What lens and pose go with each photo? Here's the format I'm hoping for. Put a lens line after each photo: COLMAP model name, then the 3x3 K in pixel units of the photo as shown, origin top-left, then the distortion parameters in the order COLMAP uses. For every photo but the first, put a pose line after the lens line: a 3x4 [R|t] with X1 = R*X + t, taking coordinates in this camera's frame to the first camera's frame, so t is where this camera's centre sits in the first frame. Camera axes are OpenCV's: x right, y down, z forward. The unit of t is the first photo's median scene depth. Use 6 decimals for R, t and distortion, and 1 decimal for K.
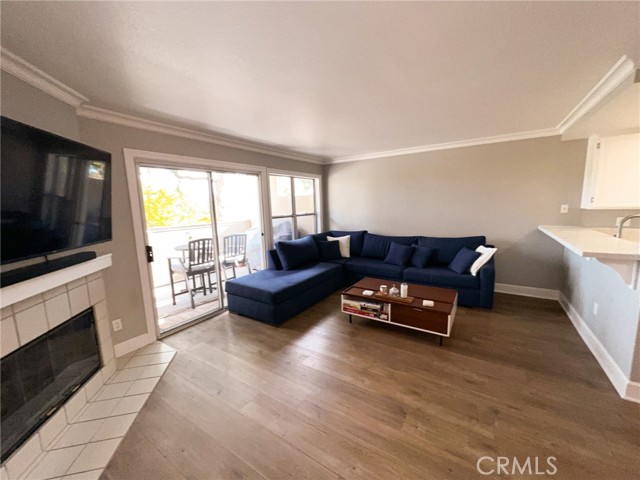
lens RADIAL K [[255.6, 0, 320.0], [0, 255.6, 240.0], [0, 0, 1]] dist [-0.001156, -0.000184]
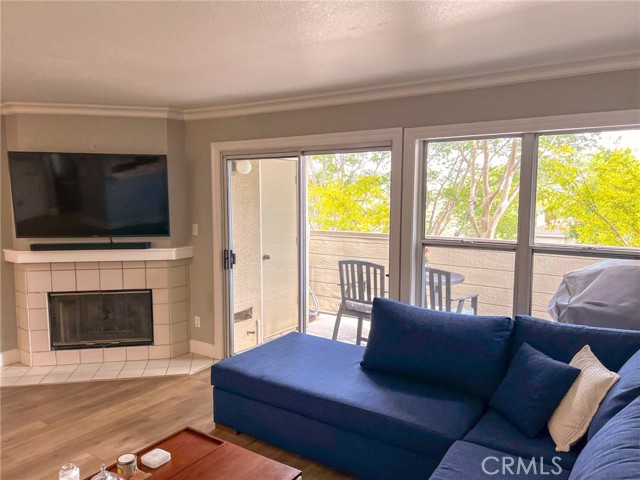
lens RADIAL K [[484.9, 0, 321.9], [0, 484.9, 241.6], [0, 0, 1]] dist [0.002559, -0.001884]
pose [[-0.016842, 0.127647, -0.991677, 0.624762], [-0.144313, 0.981122, 0.128739, -0.173784], [0.989389, 0.145280, 0.001897, 0.862577]]
